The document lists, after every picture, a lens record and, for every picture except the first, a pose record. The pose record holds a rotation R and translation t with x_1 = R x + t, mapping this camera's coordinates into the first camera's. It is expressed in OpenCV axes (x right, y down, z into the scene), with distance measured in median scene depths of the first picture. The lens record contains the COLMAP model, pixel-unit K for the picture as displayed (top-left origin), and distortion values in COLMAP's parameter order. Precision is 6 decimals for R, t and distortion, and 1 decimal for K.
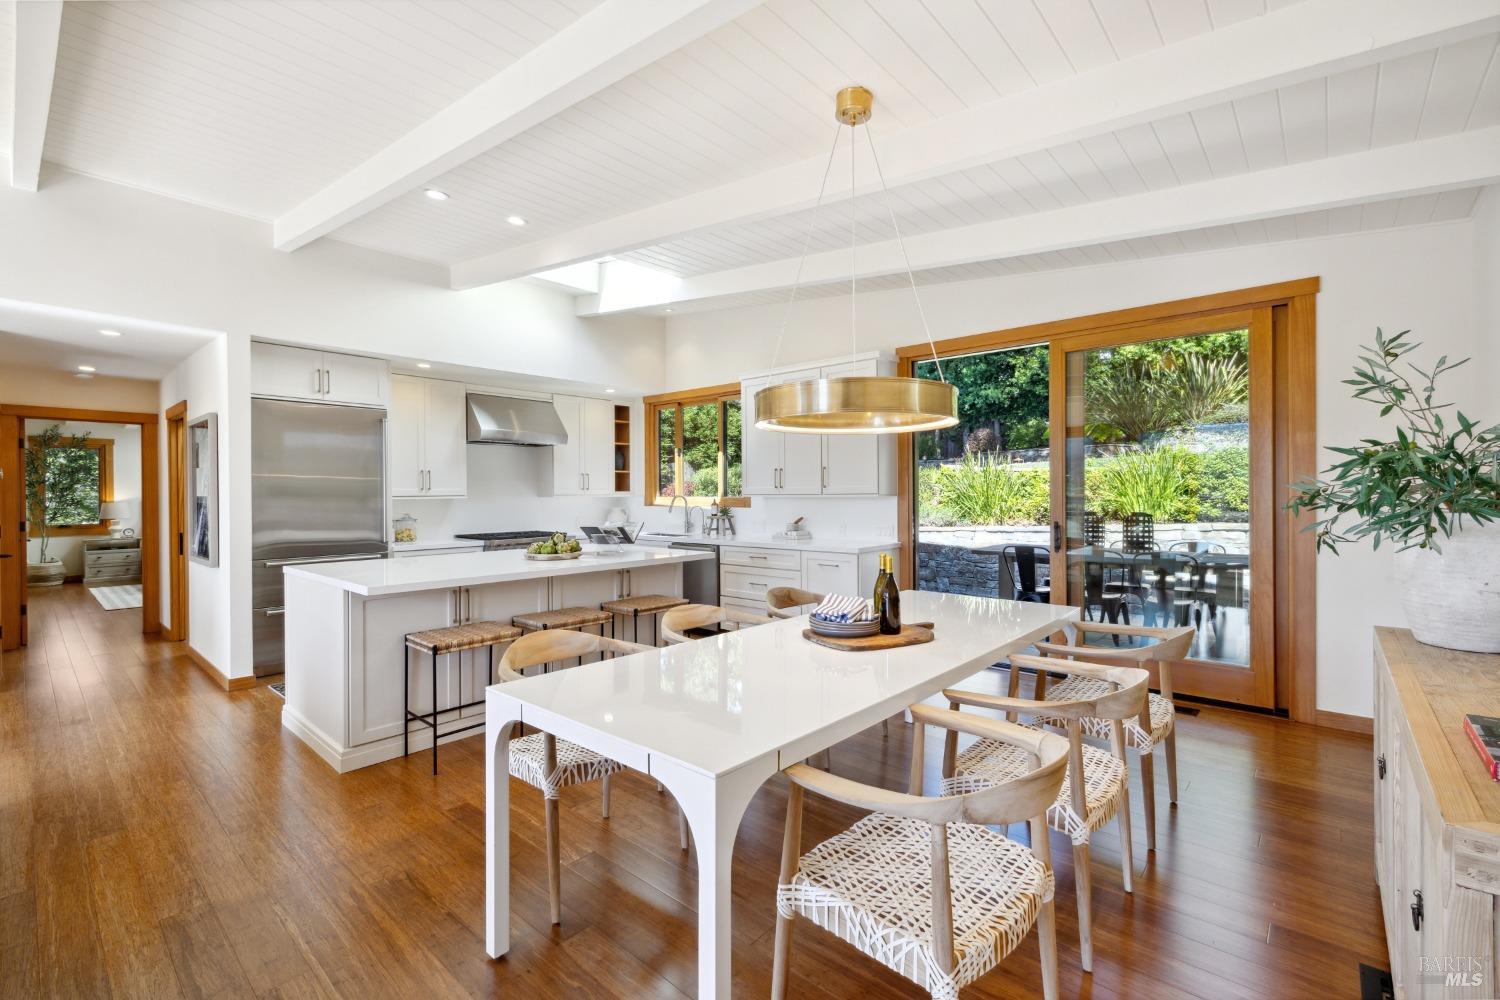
lens RADIAL K [[649.6, 0, 748.2], [0, 649.6, 493.9], [0, 0, 1]] dist [0.003120, -0.000713]
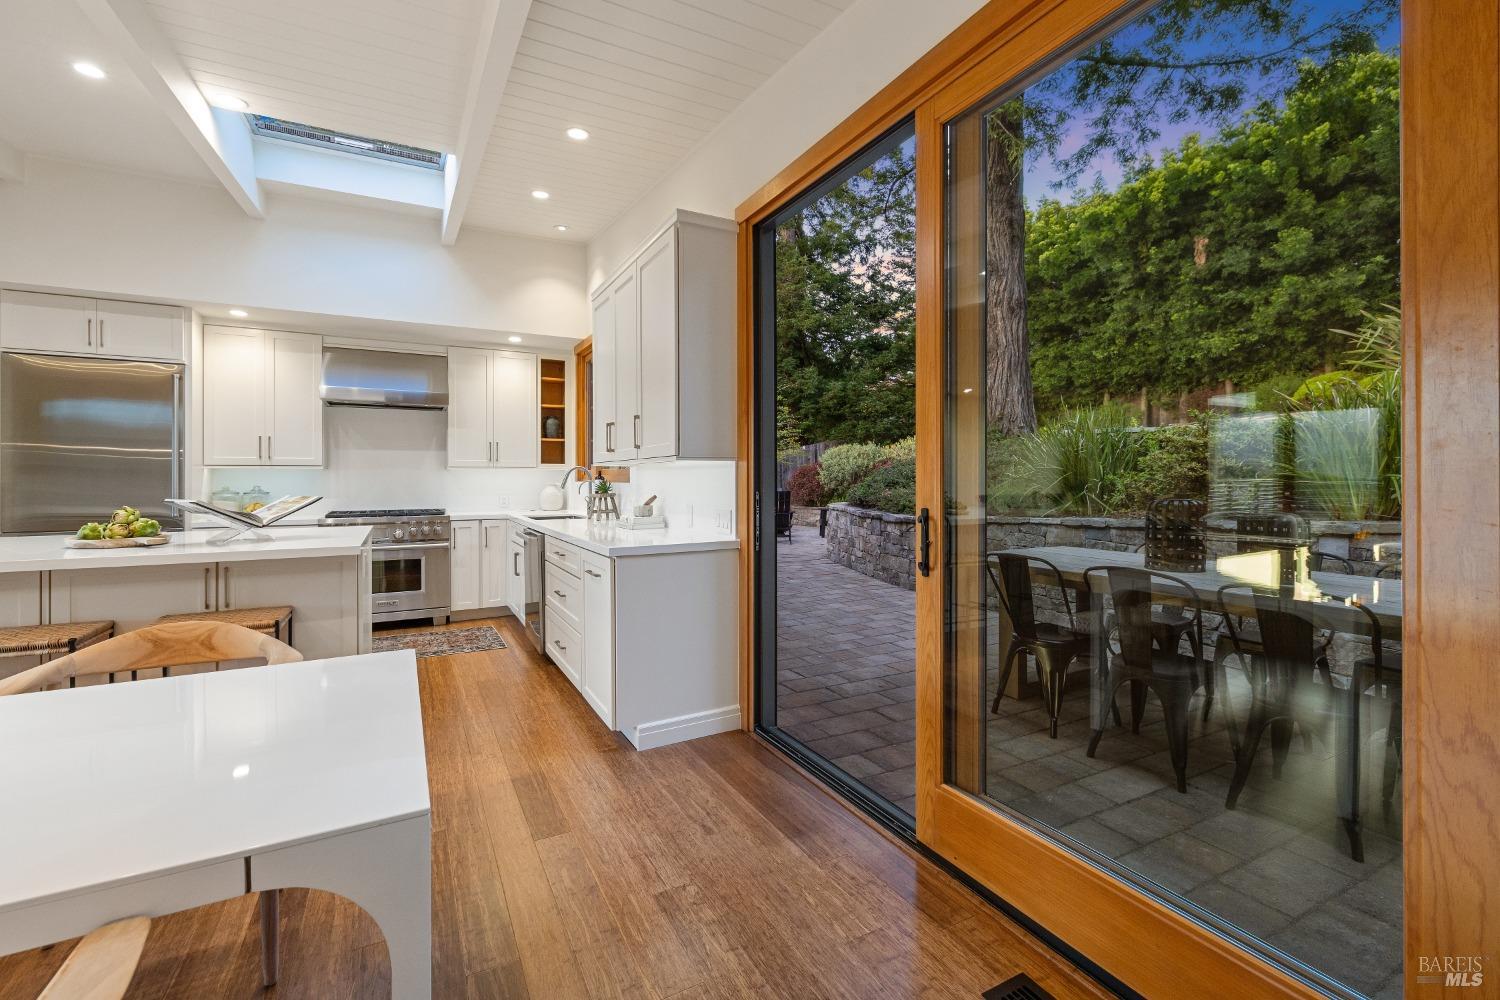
lens RADIAL K [[624.7, 0, 746.5], [0, 624.7, 479.3], [0, 0, 1]] dist [0.003522, 0.000286]
pose [[0.938717, 0.004421, -0.344660, 0.323846], [-0.004182, 0.999990, 0.001437, 0.014808], [0.344663, 0.000093, 0.938726, 0.351749]]
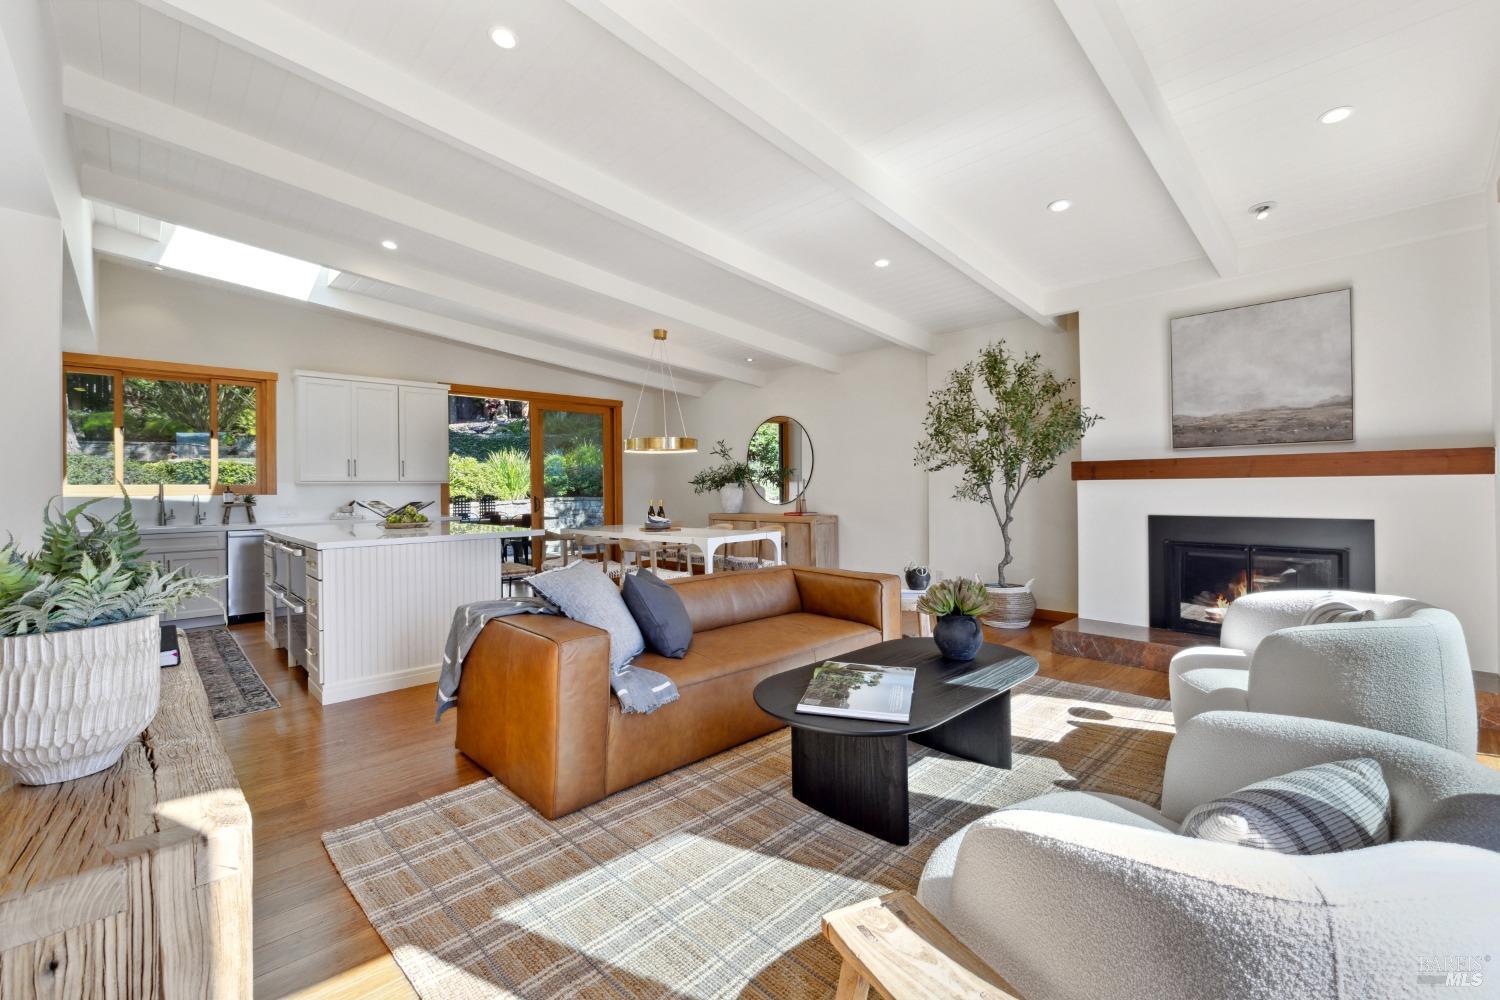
lens RADIAL K [[628.0, 0, 737.6], [0, 628.0, 486.4], [0, 0, 1]] dist [0.001276, -0.000161]
pose [[0.088101, 0.004966, 0.996099, -0.835224], [0.014332, 0.999878, -0.006253, 0.021632], [-0.996008, 0.014827, 0.088019, 0.152665]]
